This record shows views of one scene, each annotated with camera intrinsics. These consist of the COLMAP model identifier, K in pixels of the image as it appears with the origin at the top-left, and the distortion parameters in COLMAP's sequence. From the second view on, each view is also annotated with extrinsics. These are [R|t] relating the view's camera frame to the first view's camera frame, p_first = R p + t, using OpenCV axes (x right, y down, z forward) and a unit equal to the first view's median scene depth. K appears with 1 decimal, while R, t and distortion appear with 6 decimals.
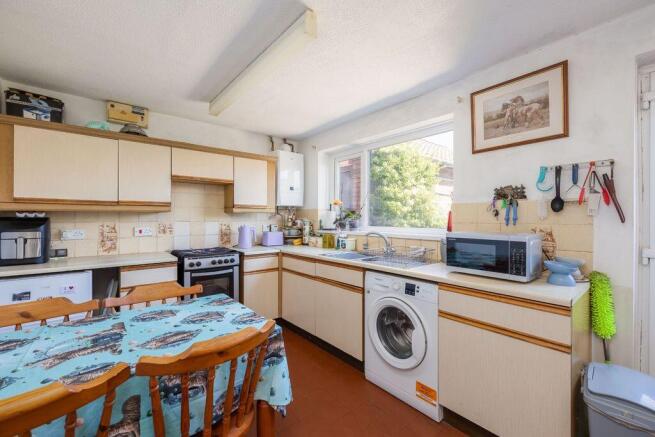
lens RADIAL K [[274.6, 0, 328.2], [0, 274.6, 218.2], [0, 0, 1]] dist [0.000309, -0.000045]
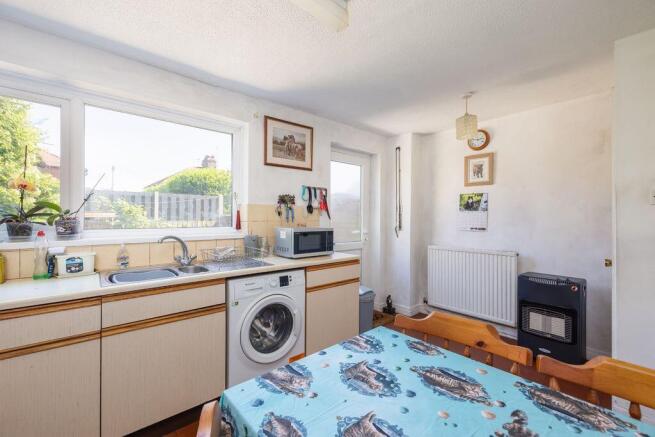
lens RADIAL K [[274.6, 0, 328.2], [0, 274.6, 218.2], [0, 0, 1]] dist [0.000309, -0.000045]
pose [[-0.017549, -0.003708, 0.999839, -0.886198], [-0.002374, 0.999990, 0.003667, 0.000130], [-0.999843, -0.002309, -0.017557, 0.915764]]
